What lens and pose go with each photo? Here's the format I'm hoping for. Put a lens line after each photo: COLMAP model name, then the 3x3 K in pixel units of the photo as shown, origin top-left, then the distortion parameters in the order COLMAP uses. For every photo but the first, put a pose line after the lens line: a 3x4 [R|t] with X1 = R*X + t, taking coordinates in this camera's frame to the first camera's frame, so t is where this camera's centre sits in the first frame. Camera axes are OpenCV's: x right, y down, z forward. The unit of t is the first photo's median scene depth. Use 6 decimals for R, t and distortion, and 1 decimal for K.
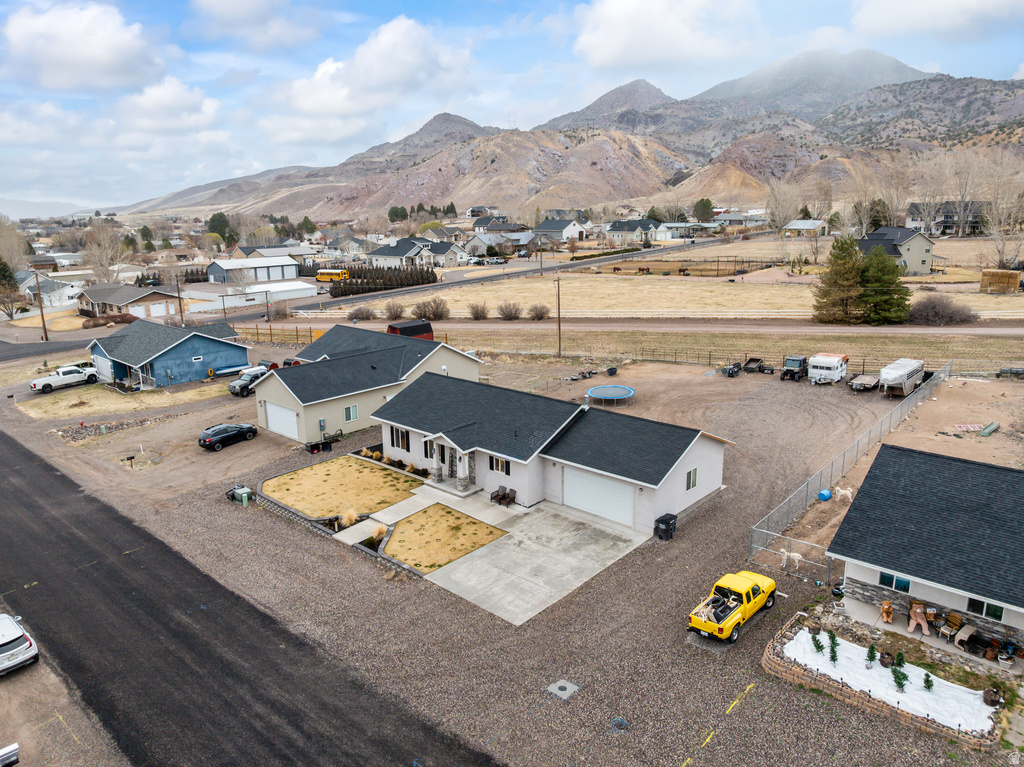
lens RADIAL K [[719.9, 0, 516.7], [0, 719.9, 377.6], [0, 0, 1]] dist [-0.039527, 0.003536]
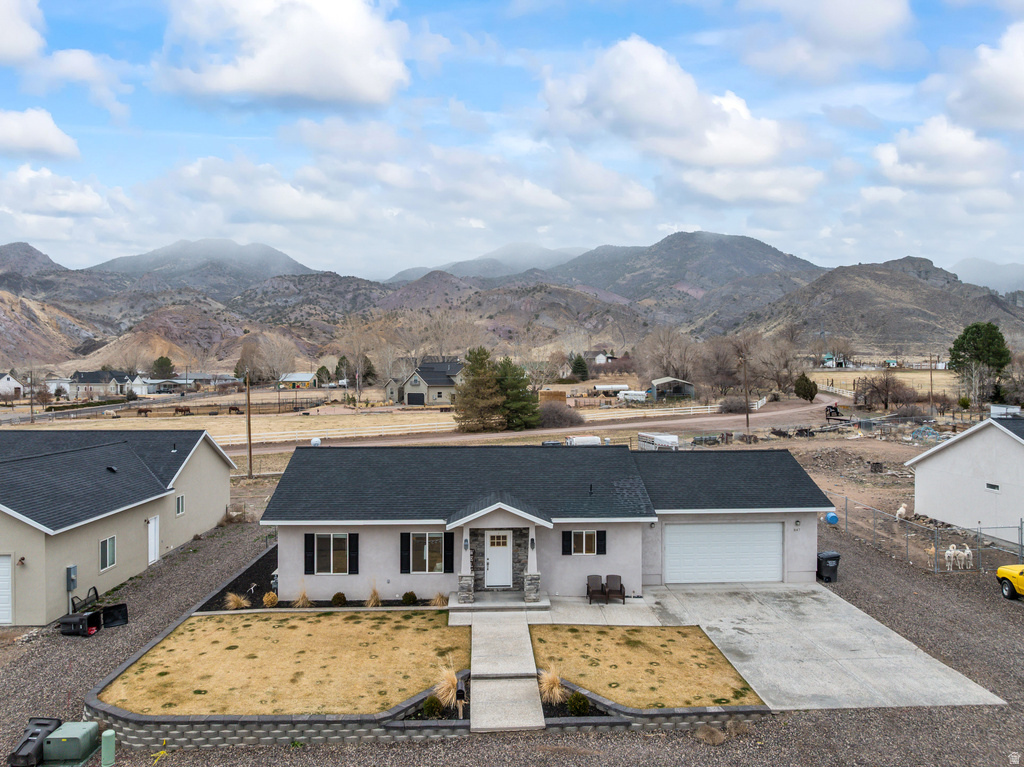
lens RADIAL K [[719.9, 0, 516.7], [0, 719.9, 377.6], [0, 0, 1]] dist [-0.039527, 0.003536]
pose [[0.708803, 0.018159, 0.705173, -0.331824], [0.154279, 0.971476, -0.180089, 0.055947], [-0.688329, 0.236441, 0.685784, 0.375464]]
